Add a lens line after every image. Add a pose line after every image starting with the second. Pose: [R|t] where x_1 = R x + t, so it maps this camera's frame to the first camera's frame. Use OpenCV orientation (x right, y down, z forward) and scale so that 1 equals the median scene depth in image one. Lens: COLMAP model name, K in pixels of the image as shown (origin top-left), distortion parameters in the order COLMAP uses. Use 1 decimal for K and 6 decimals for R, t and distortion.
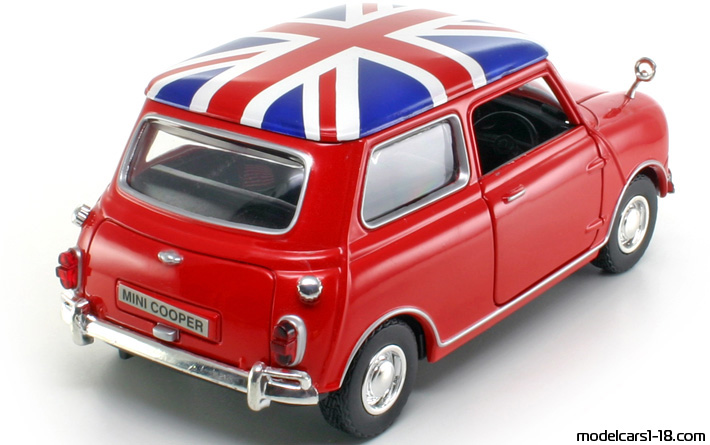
lens RADIAL K [[1494.4, 0, 355.0], [0, 1494.4, 222.5], [0, 0, 1]] dist [-0.022068, -0.035743]
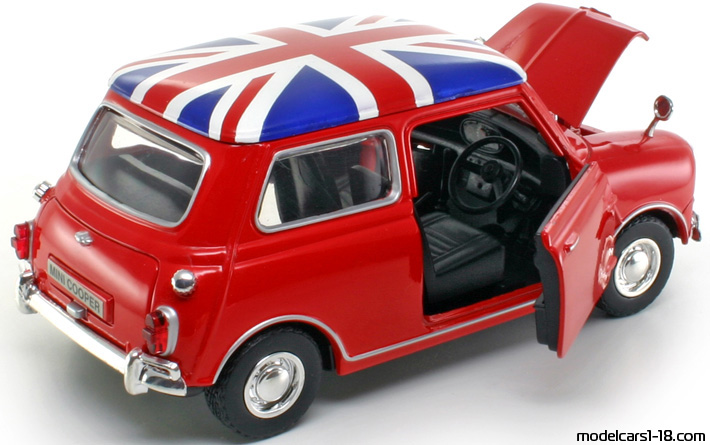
lens RADIAL K [[1494.4, 0, 355.0], [0, 1494.4, 222.5], [0, 0, 1]] dist [-0.022068, -0.035743]
pose [[0.958249, 0.111899, -0.263131, 0.315802], [-0.115641, 0.993290, 0.001275, -0.010310], [0.261508, 0.029207, 0.964759, 0.040927]]
